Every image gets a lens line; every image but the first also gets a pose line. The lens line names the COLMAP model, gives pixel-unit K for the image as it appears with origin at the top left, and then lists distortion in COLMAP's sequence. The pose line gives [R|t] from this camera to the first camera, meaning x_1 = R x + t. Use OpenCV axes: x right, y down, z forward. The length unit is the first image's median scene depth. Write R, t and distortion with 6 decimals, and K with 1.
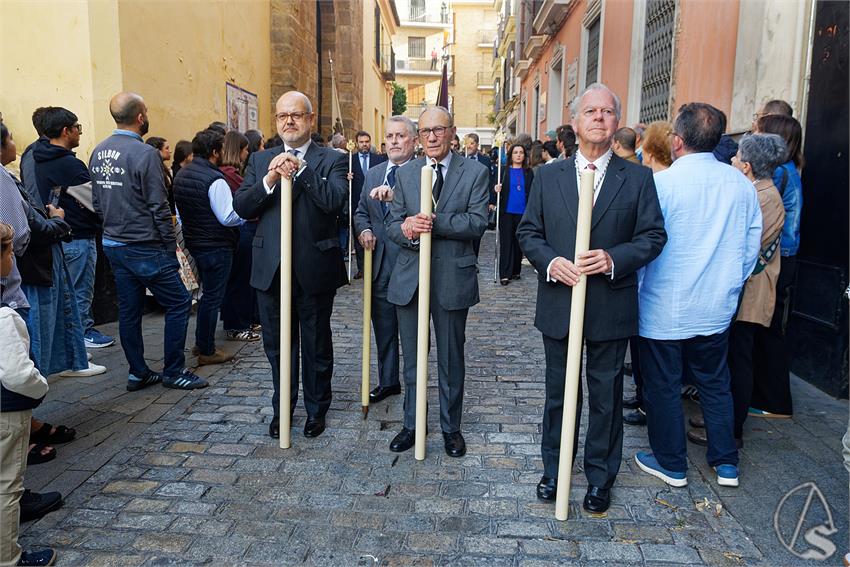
lens RADIAL K [[633.6, 0, 418.8], [0, 633.6, 287.0], [0, 0, 1]] dist [-0.013965, 0.013794]
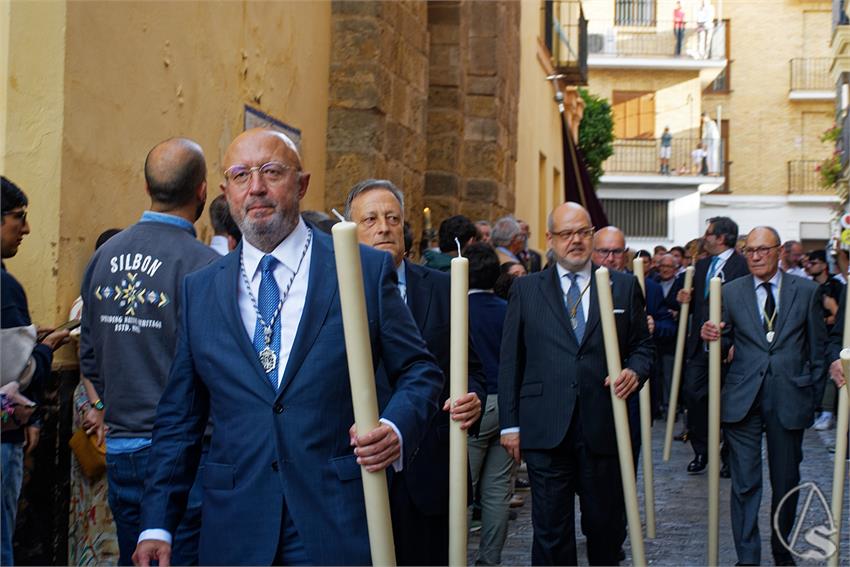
lens RADIAL K [[1686.6, 0, 426.3], [0, 1686.6, 289.5], [0, 0, 1]] dist [0.004556, 0.000000]
pose [[0.992909, 0.001619, -0.118865, -0.027413], [-0.024193, 0.981733, -0.188719, 0.016354], [0.116388, 0.190257, 0.974811, -0.081467]]
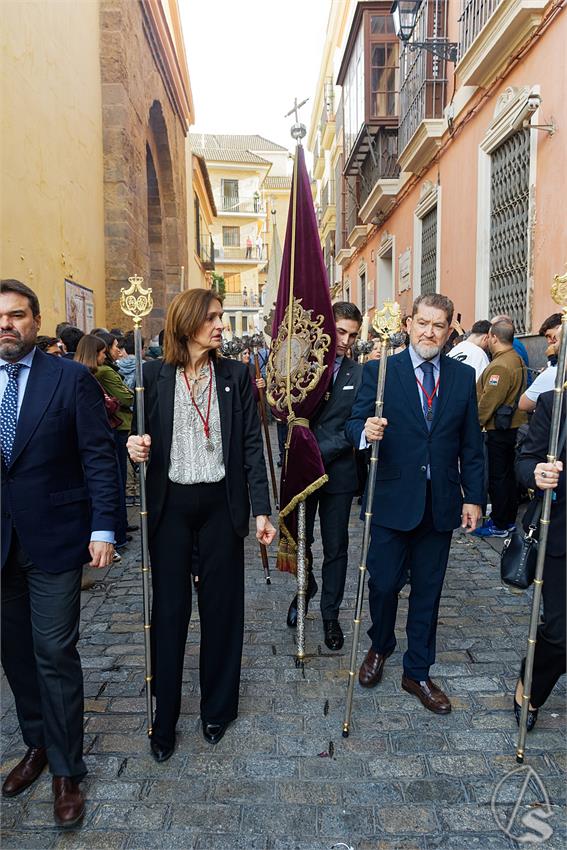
lens RADIAL K [[641.8, 0, 275.6], [0, 641.8, 433.9], [0, 0, 1]] dist [-0.011799, 0.017496]
pose [[0.997157, -0.032218, 0.068121, -0.044991], [0.036363, 0.997506, -0.060501, -0.015978], [-0.066002, 0.062806, 0.995841, 0.025727]]
